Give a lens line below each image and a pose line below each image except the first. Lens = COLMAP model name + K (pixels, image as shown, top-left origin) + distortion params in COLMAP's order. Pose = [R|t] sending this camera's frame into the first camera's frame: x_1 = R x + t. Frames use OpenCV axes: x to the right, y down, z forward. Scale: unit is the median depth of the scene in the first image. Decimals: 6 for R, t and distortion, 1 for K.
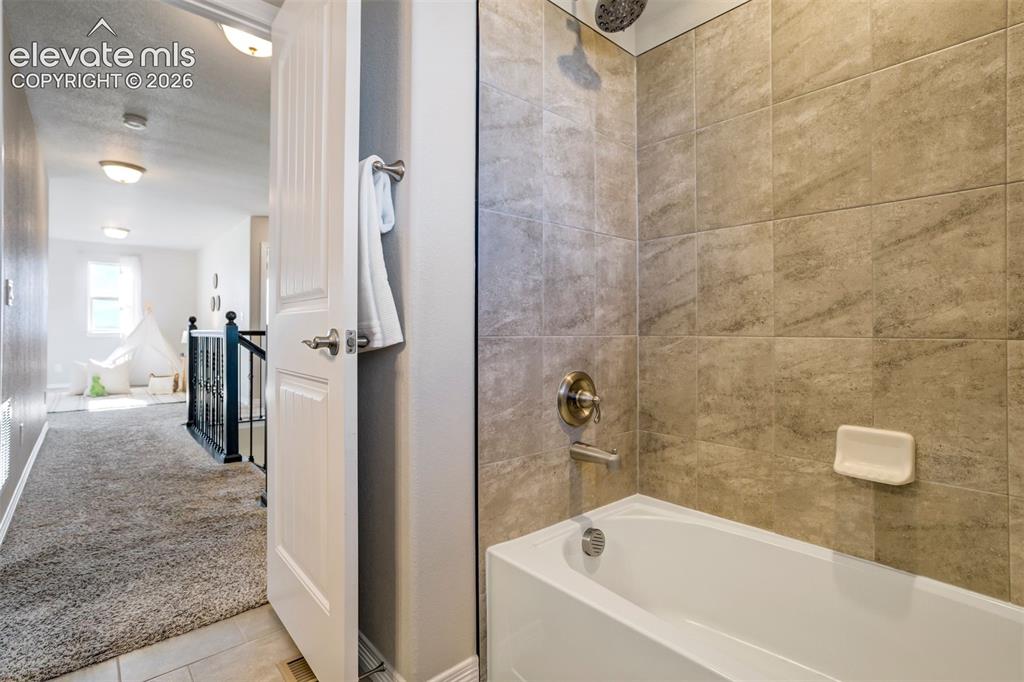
lens RADIAL K [[489.9, 0, 514.9], [0, 489.9, 331.9], [0, 0, 1]] dist [-0.021327, 0.013921]
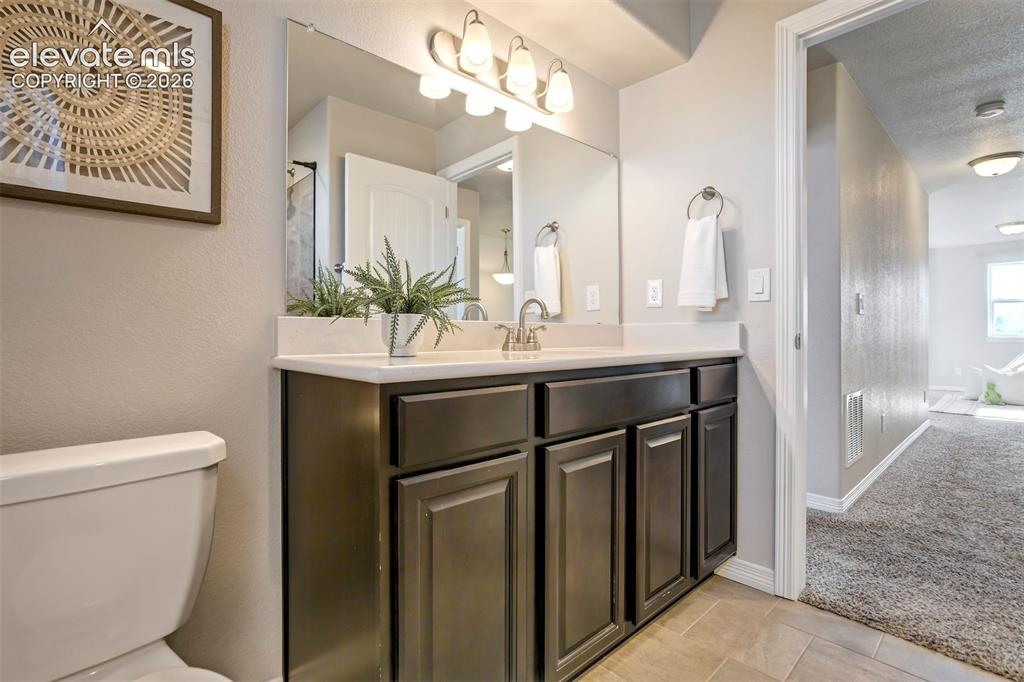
lens RADIAL K [[489.9, 0, 517.2], [0, 489.9, 341.5], [0, 0, 1]] dist [-0.021327, 0.013921]
pose [[0.028072, 0.015139, -0.999491, 0.165017], [-0.005427, 0.999873, 0.014992, 0.000519], [0.999591, 0.005003, 0.028151, 0.095614]]
